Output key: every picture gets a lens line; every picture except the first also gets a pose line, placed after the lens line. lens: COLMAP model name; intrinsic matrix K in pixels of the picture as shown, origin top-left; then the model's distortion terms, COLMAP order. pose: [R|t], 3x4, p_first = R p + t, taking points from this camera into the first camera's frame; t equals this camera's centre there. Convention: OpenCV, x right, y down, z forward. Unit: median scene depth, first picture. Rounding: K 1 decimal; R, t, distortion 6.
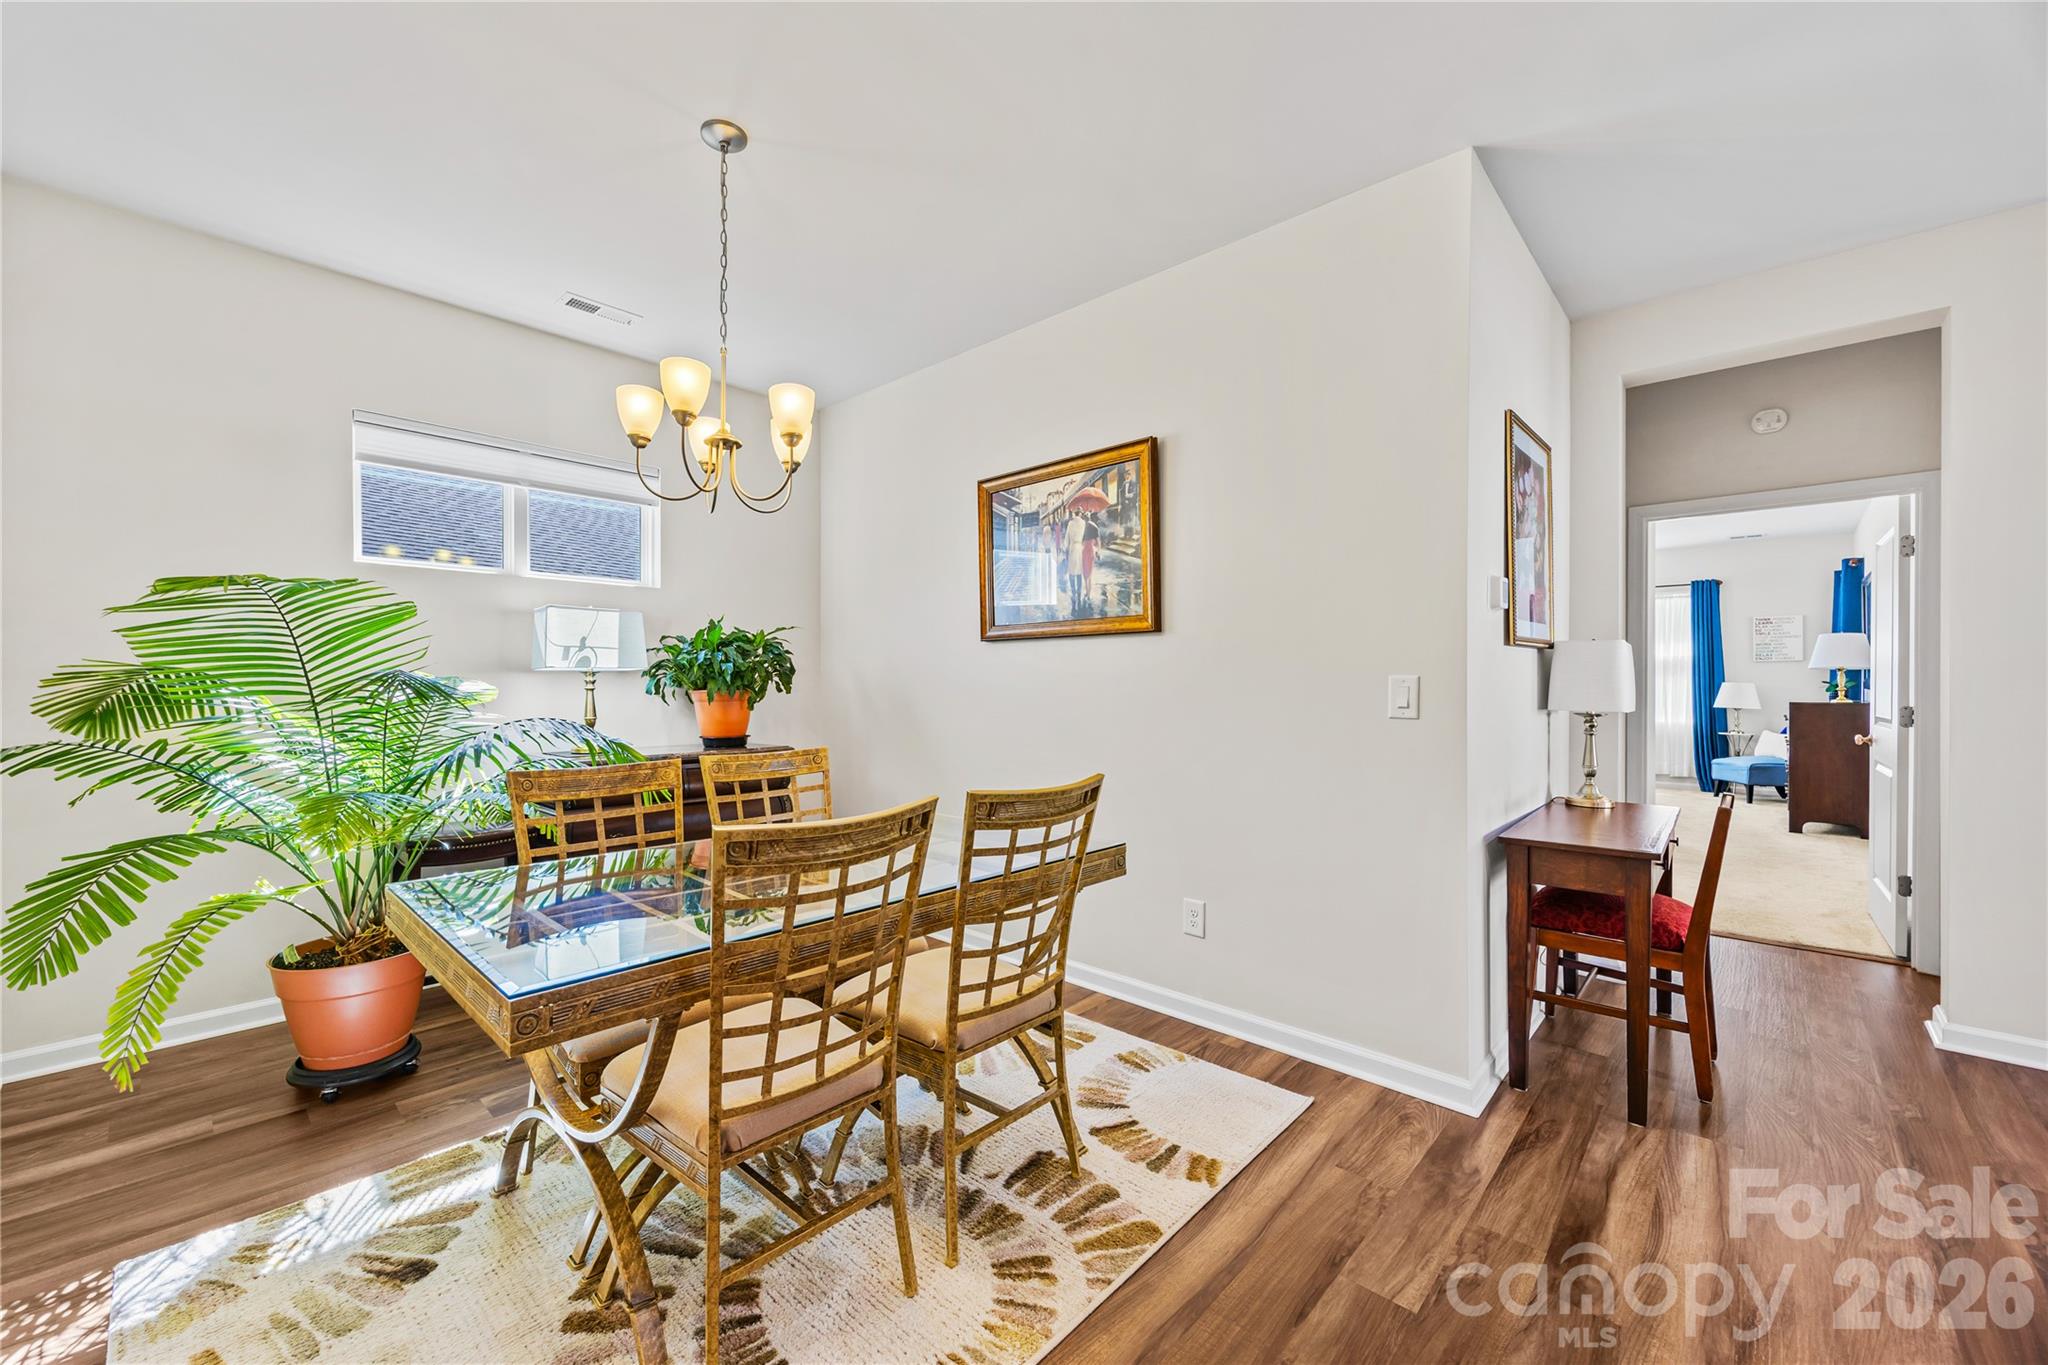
lens RADIAL K [[798.3, 0, 996.9], [0, 798.3, 681.3], [0, 0, 1]] dist [-0.001175, 0.000031]
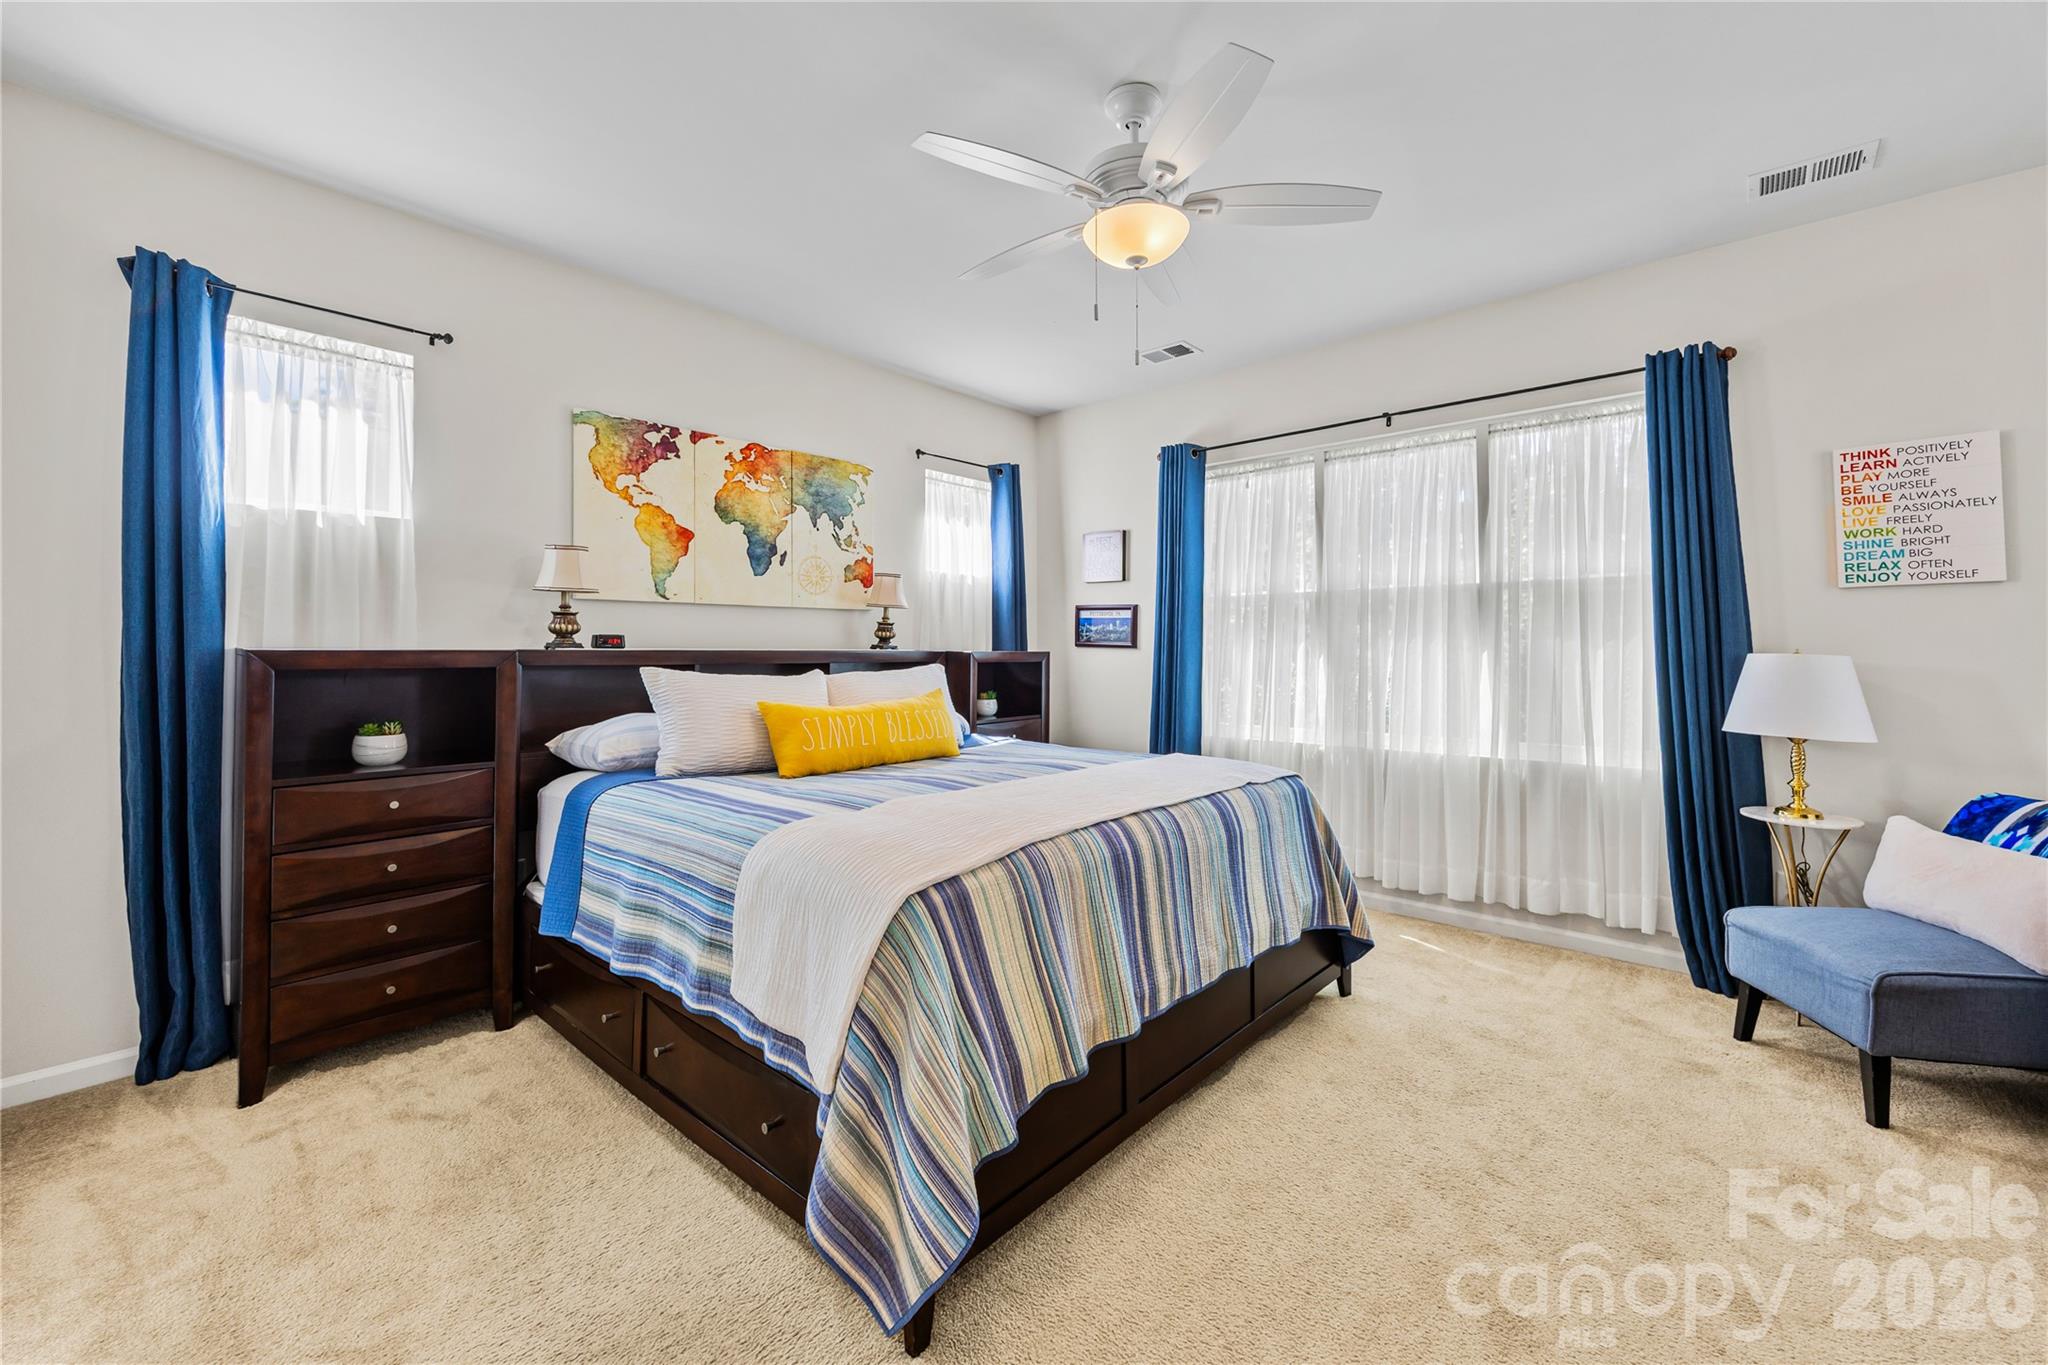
lens RADIAL K [[816.9, 0, 1025.3], [0, 816.9, 627.5], [0, 0, 1]] dist [0.000084, -0.000005]
pose [[0.998852, -0.002881, 0.047822, 0.603340], [0.004393, 0.999493, -0.031545, -0.000405], [-0.047706, 0.031719, 0.998358, 0.684564]]
